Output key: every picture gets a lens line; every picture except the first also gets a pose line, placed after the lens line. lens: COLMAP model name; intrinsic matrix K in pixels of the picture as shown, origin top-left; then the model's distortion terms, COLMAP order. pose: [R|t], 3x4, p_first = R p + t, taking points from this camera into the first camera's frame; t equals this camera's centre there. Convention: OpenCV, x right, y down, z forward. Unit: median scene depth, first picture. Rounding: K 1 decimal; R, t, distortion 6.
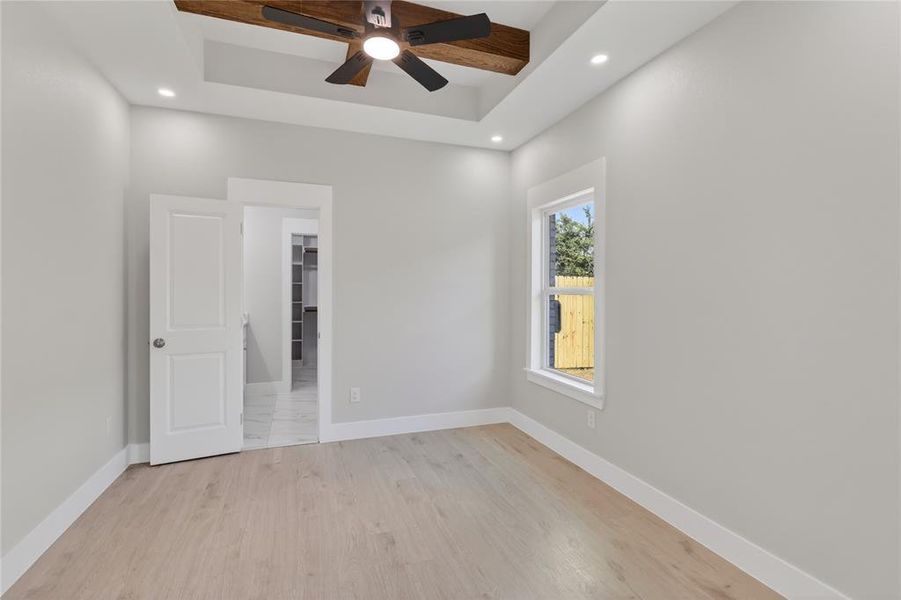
lens RADIAL K [[422.5, 0, 451.6], [0, 422.5, 294.9], [0, 0, 1]] dist [-0.002174, 0.000809]
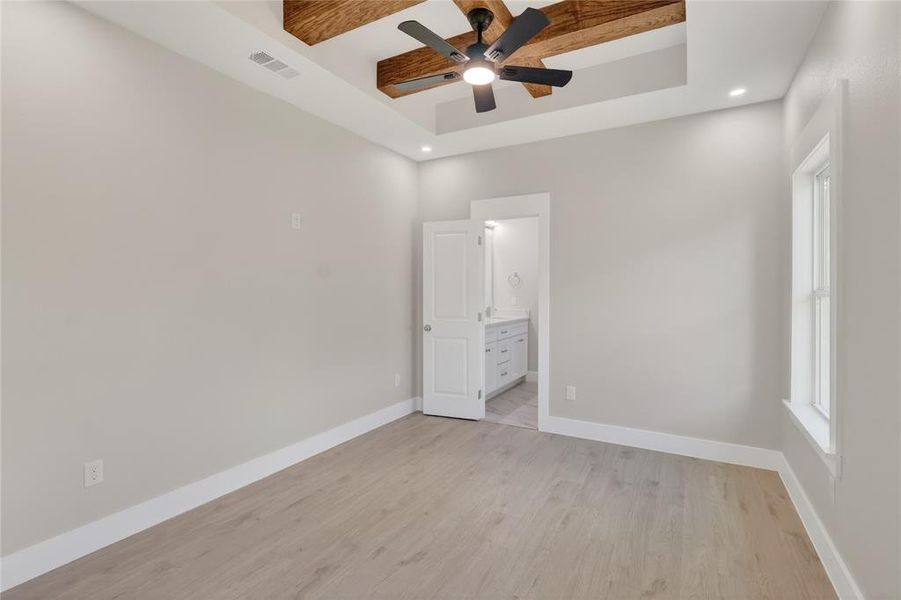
lens RADIAL K [[422.5, 0, 451.6], [0, 422.5, 294.9], [0, 0, 1]] dist [-0.002174, 0.000809]
pose [[0.659143, 0.008350, -0.751971, 0.394293], [-0.007906, 0.999960, 0.004174, -0.002248], [0.751976, 0.003194, 0.659183, 0.125600]]
